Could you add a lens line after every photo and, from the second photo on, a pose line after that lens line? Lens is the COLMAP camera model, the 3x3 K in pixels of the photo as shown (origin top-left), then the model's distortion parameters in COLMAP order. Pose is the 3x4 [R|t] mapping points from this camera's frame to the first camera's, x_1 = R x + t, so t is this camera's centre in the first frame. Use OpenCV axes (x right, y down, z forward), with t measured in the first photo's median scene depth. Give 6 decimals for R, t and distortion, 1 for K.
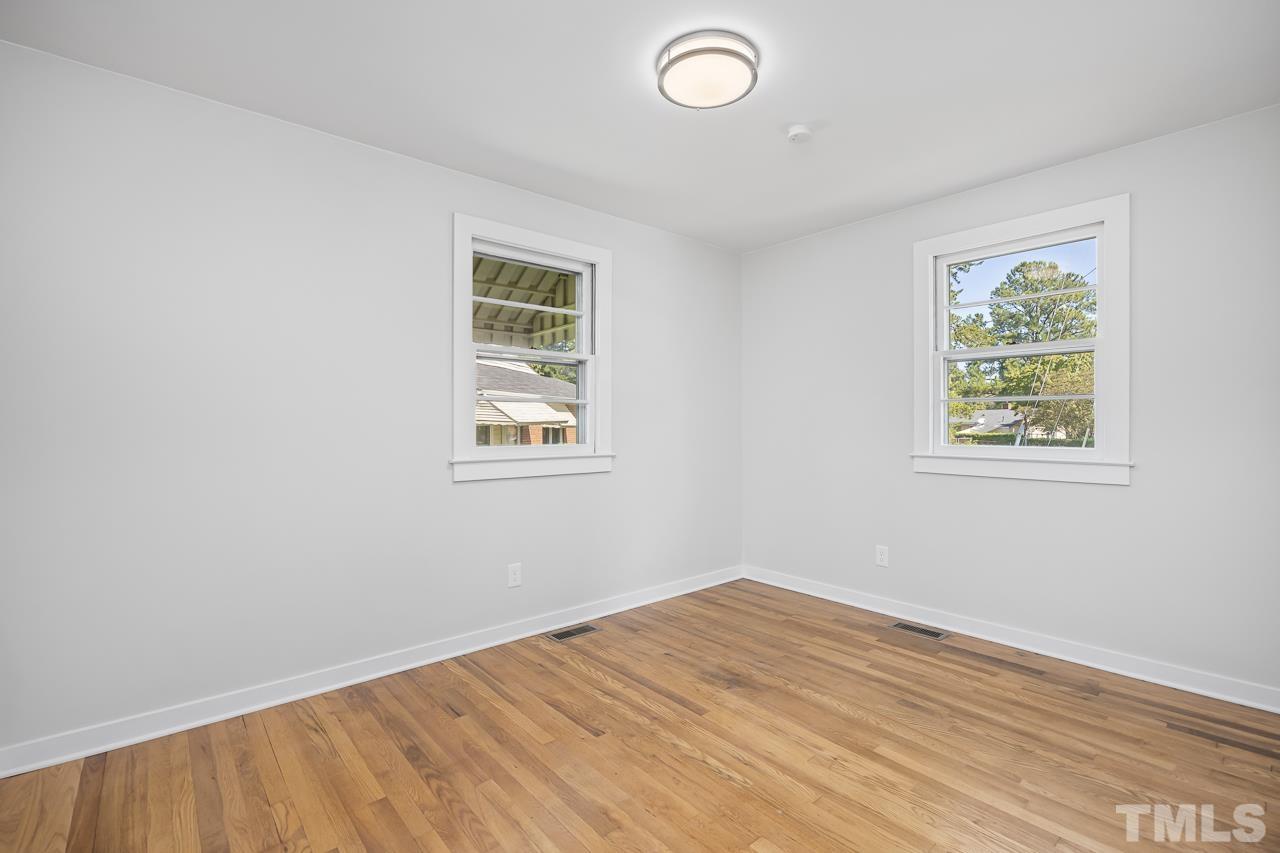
lens RADIAL K [[584.1, 0, 649.4], [0, 584.1, 423.3], [0, 0, 1]] dist [-0.008600, 0.000129]
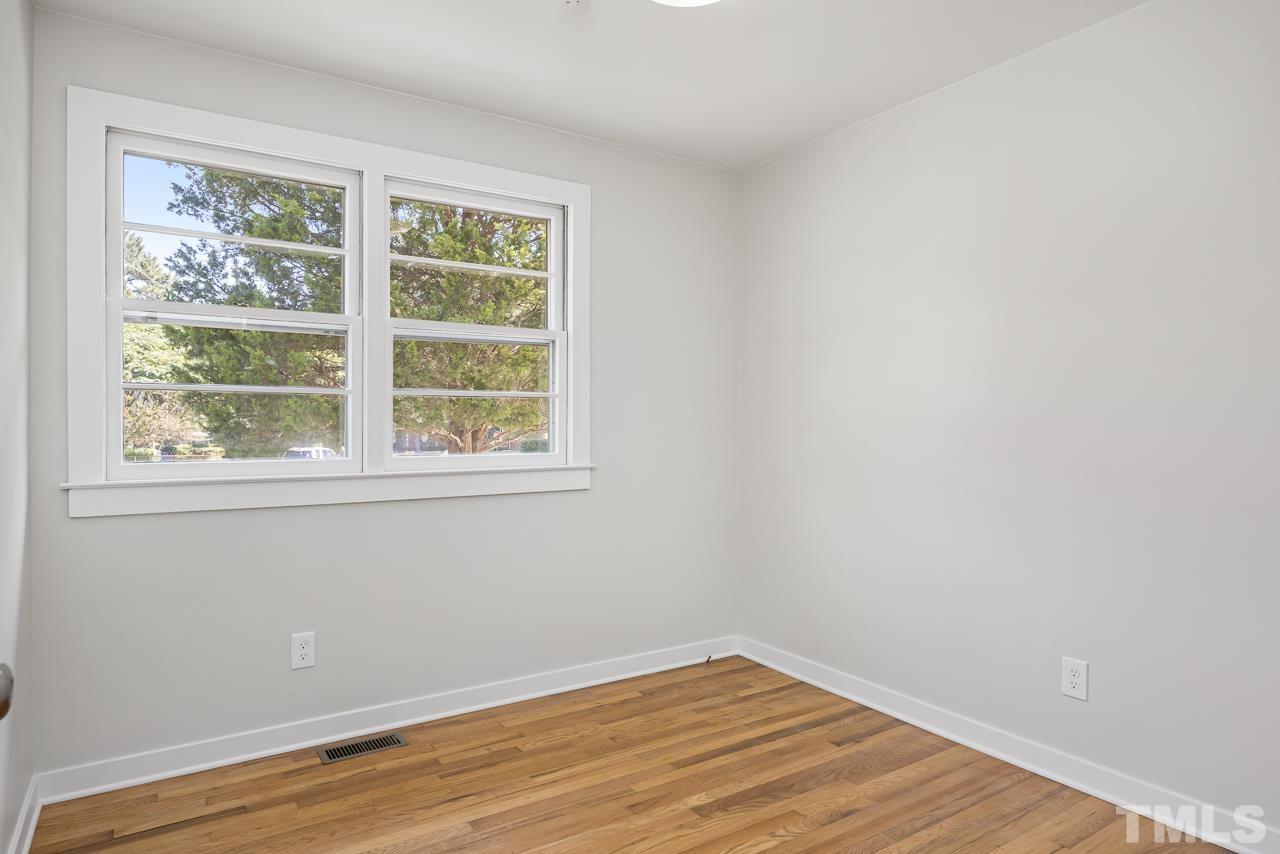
lens RADIAL K [[722.5, 0, 636.4], [0, 722.5, 424.2], [0, 0, 1]] dist [0.004505, -0.000445]
pose [[0.986780, 0.000880, -0.162064, 0.281471], [-0.000627, 0.999999, 0.001611, -0.001743], [0.162066, -0.001488, 0.986779, 0.240806]]
